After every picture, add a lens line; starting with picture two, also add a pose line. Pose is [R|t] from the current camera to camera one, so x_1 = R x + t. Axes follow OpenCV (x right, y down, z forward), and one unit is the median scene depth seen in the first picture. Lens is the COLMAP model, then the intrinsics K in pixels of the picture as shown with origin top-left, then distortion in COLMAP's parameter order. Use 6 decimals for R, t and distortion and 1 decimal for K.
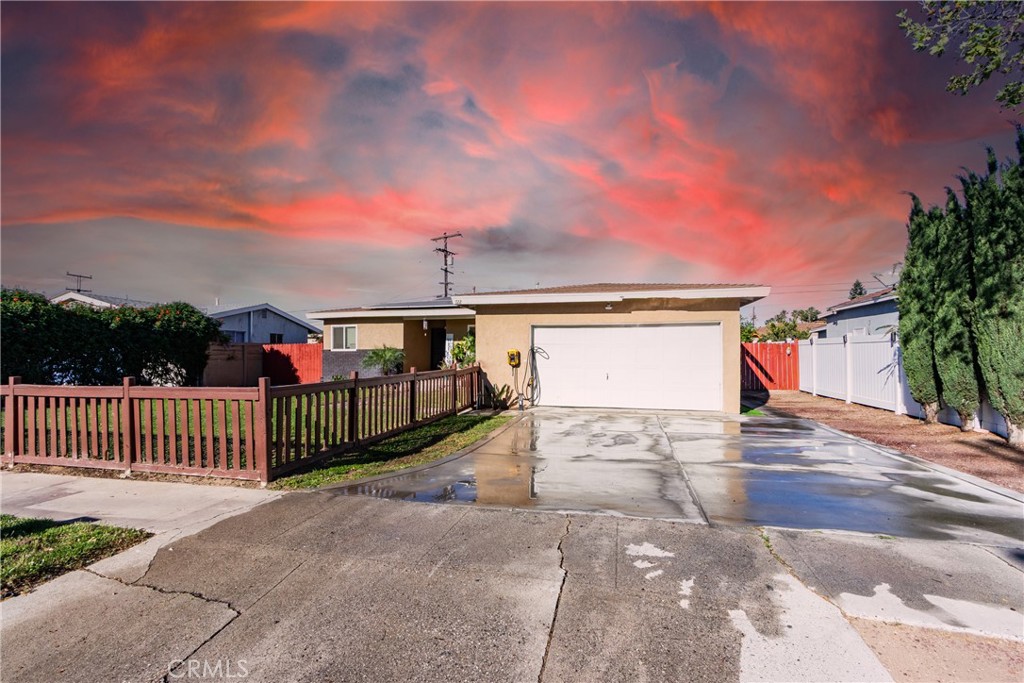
lens RADIAL K [[468.9, 0, 500.0], [0, 468.9, 346.3], [0, 0, 1]] dist [0.005782, 0.000473]
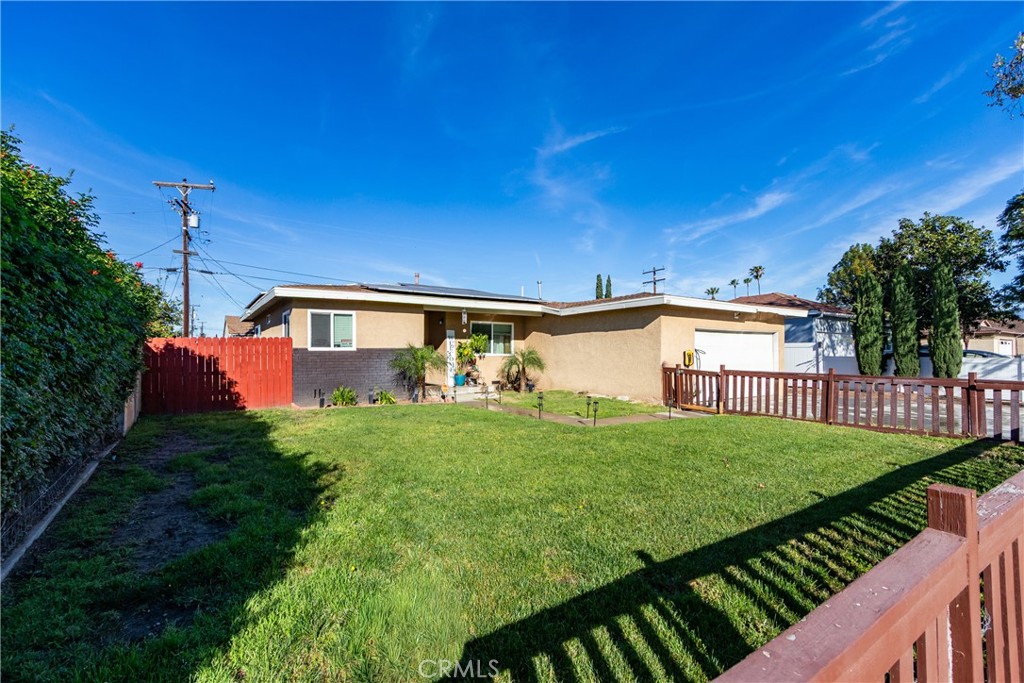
lens RADIAL K [[467.7, 0, 500.0], [0, 467.7, 345.2], [0, 0, 1]] dist [0.004256, 0.000559]
pose [[0.663508, 0.013221, 0.748052, -0.793639], [-0.011903, 0.999904, -0.007115, 0.005466], [-0.748074, -0.004183, 0.663602, 0.473033]]
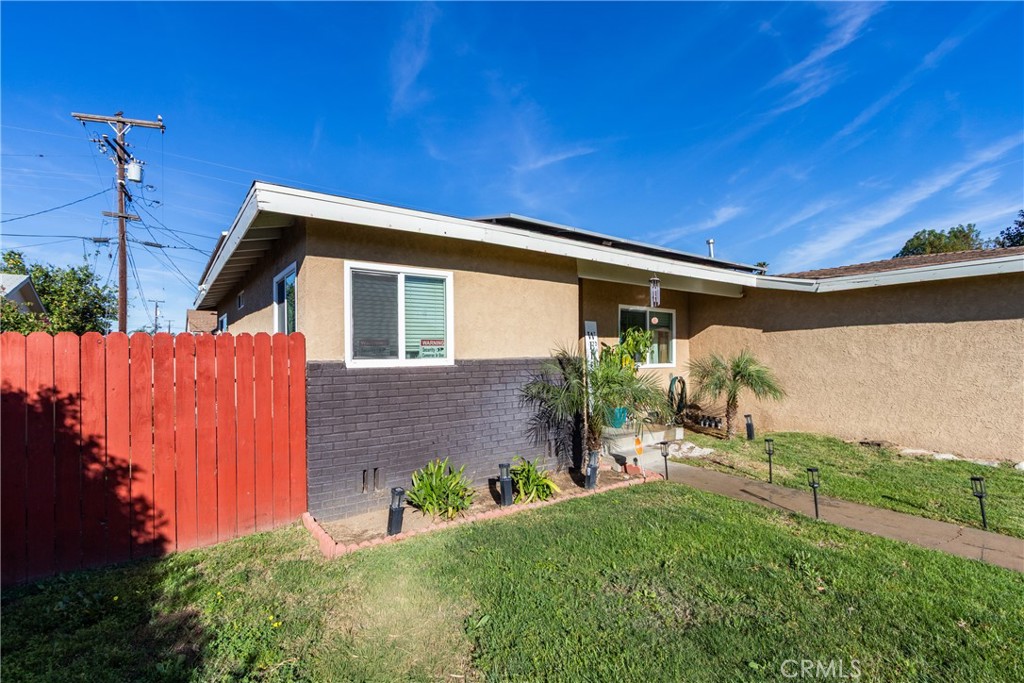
lens RADIAL K [[467.7, 0, 500.0], [0, 467.7, 345.2], [0, 0, 1]] dist [0.004256, 0.000559]
pose [[0.632159, 0.010707, 0.774765, -0.597464], [-0.009273, 0.999937, -0.006252, -0.000810], [-0.774783, -0.003233, 0.632219, 0.949637]]
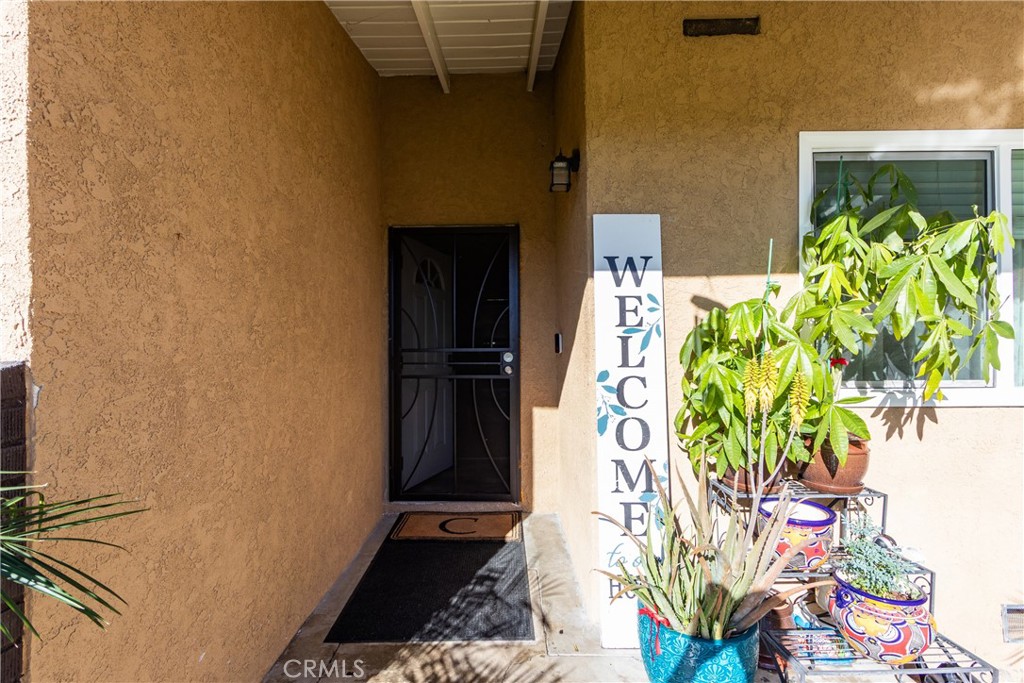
lens RADIAL K [[468.9, 0, 500.0], [0, 468.9, 346.3], [0, 0, 1]] dist [0.005782, 0.000473]
pose [[0.970605, -0.004721, 0.240631, -0.195099], [0.004187, 0.999988, 0.002730, 0.004728], [-0.240640, -0.001642, 0.970613, 1.082654]]
